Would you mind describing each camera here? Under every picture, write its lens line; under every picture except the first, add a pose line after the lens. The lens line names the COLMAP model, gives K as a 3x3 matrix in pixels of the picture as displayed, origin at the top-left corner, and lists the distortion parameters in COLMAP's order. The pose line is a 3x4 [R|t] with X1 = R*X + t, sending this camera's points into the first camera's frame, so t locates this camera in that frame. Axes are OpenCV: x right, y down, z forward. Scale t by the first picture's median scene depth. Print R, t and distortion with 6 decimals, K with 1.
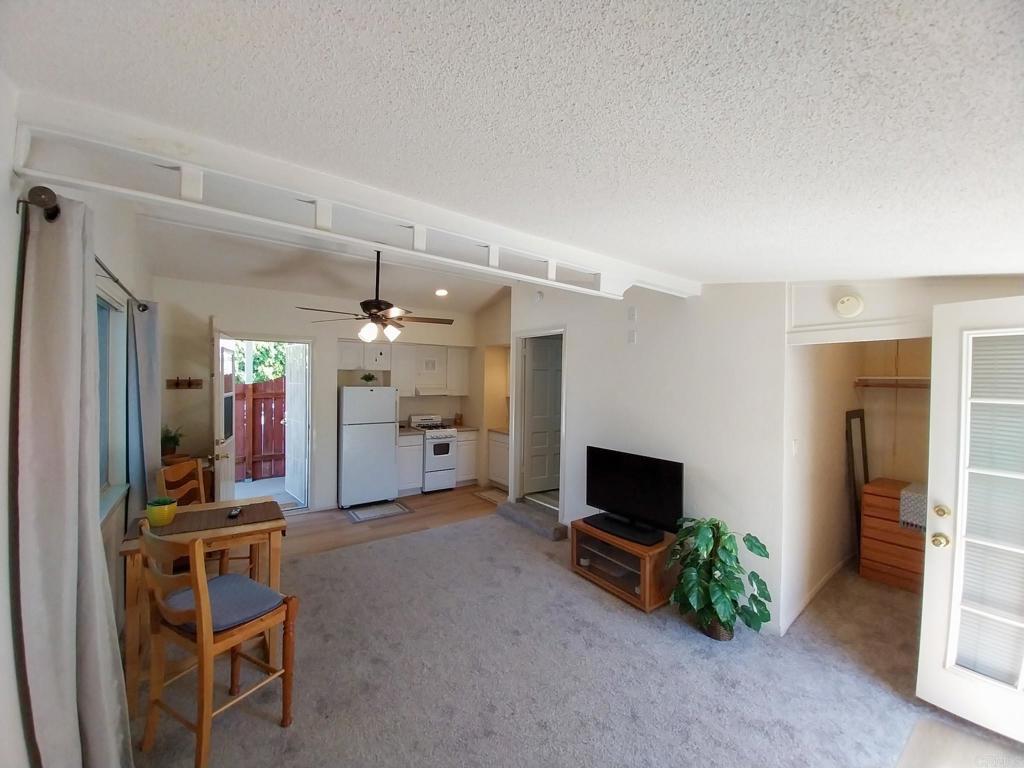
lens RADIAL K [[409.8, 0, 512.0], [0, 409.8, 384.0], [0, 0, 1]] dist [-0.000134, -0.000014]
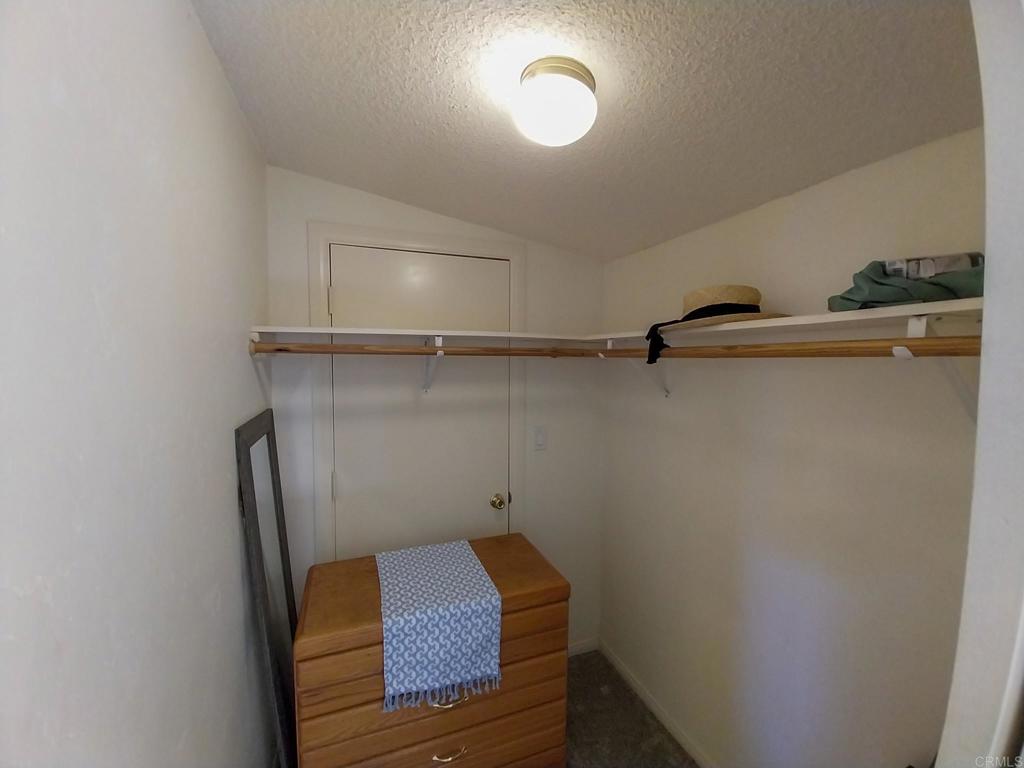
lens RADIAL K [[409.8, 0, 512.0], [0, 409.8, 384.0], [0, 0, 1]] dist [-0.000134, -0.000014]
pose [[0.260092, -0.090262, 0.961356, 0.554411], [0.006680, 0.995766, 0.091685, 0.001427], [-0.965561, -0.017425, 0.259593, 0.692917]]
